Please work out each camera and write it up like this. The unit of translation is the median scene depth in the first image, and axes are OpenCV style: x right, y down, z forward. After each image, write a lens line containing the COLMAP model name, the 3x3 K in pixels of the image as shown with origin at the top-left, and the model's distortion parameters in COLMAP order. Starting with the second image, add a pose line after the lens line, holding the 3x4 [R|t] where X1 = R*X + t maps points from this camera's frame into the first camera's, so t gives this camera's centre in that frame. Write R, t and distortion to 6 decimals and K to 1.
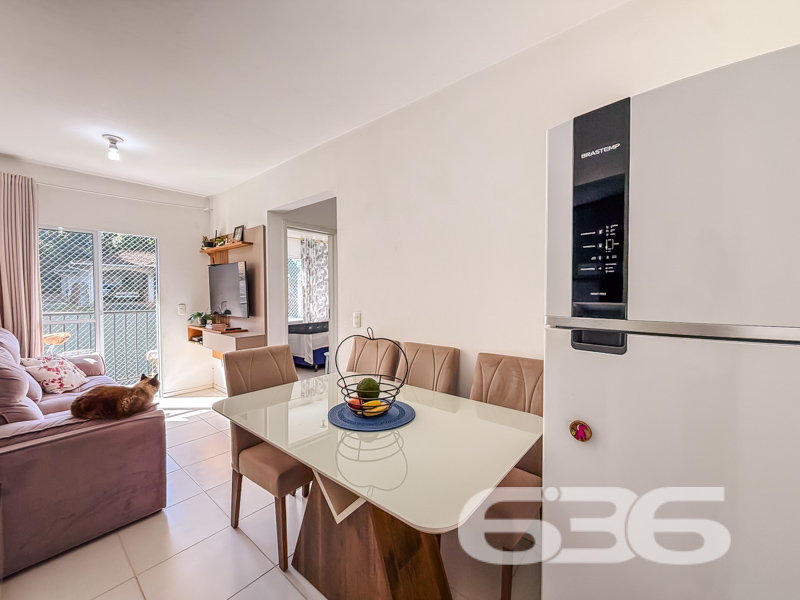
lens RADIAL K [[322.3, 0, 399.6], [0, 322.3, 301.3], [0, 0, 1]] dist [0.000133, -0.000126]
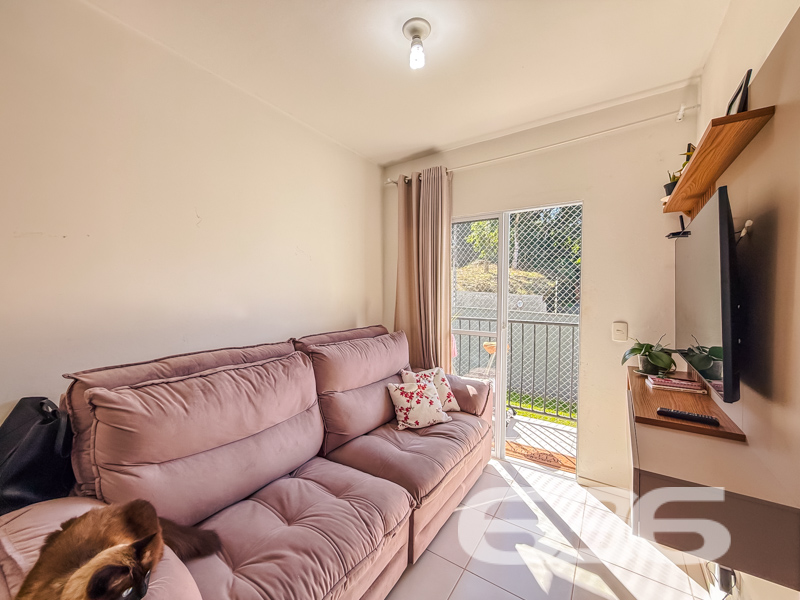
lens RADIAL K [[322.3, 0, 399.6], [0, 322.3, 301.3], [0, 0, 1]] dist [0.000133, -0.000126]
pose [[0.103939, 0.025836, -0.994248, -0.294261], [-0.037710, 0.999046, 0.022018, -0.031164], [0.993869, 0.035205, 0.104814, 0.875403]]
